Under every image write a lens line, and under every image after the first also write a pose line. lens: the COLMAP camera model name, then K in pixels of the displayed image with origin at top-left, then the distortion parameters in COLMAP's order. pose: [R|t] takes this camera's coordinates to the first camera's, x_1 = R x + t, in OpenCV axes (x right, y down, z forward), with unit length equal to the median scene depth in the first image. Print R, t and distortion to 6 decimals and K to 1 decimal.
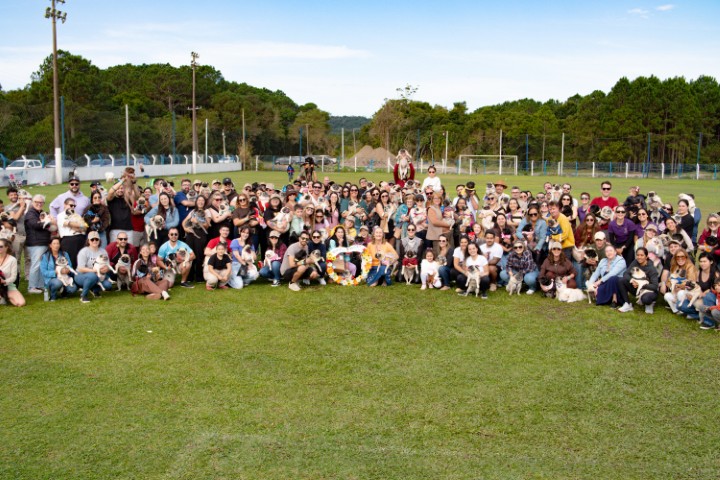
lens RADIAL K [[773.1, 0, 366.0], [0, 773.1, 241.5], [0, 0, 1]] dist [-0.125065, 0.193393]
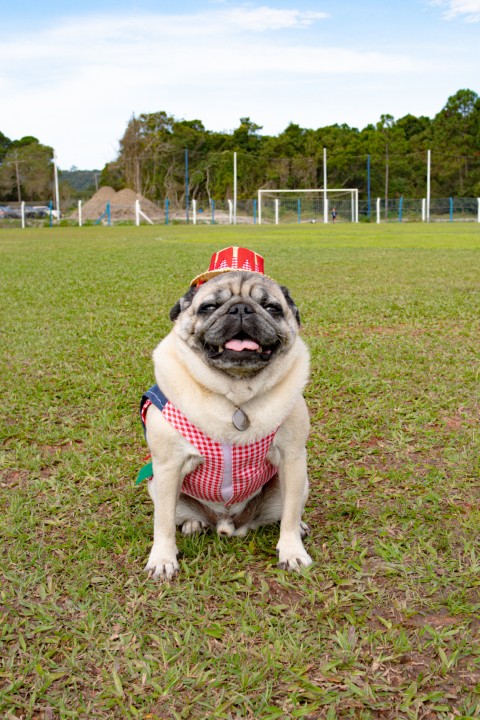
lens RADIAL K [[697.4, 0, 214.0], [0, 697.4, 321.3], [0, 0, 1]] dist [-0.090942, 0.088175]
pose [[0.994514, -0.043854, 0.094962, 0.030630], [0.042624, 0.998979, 0.014945, -0.020808], [-0.095521, -0.010816, 0.995369, 0.433318]]
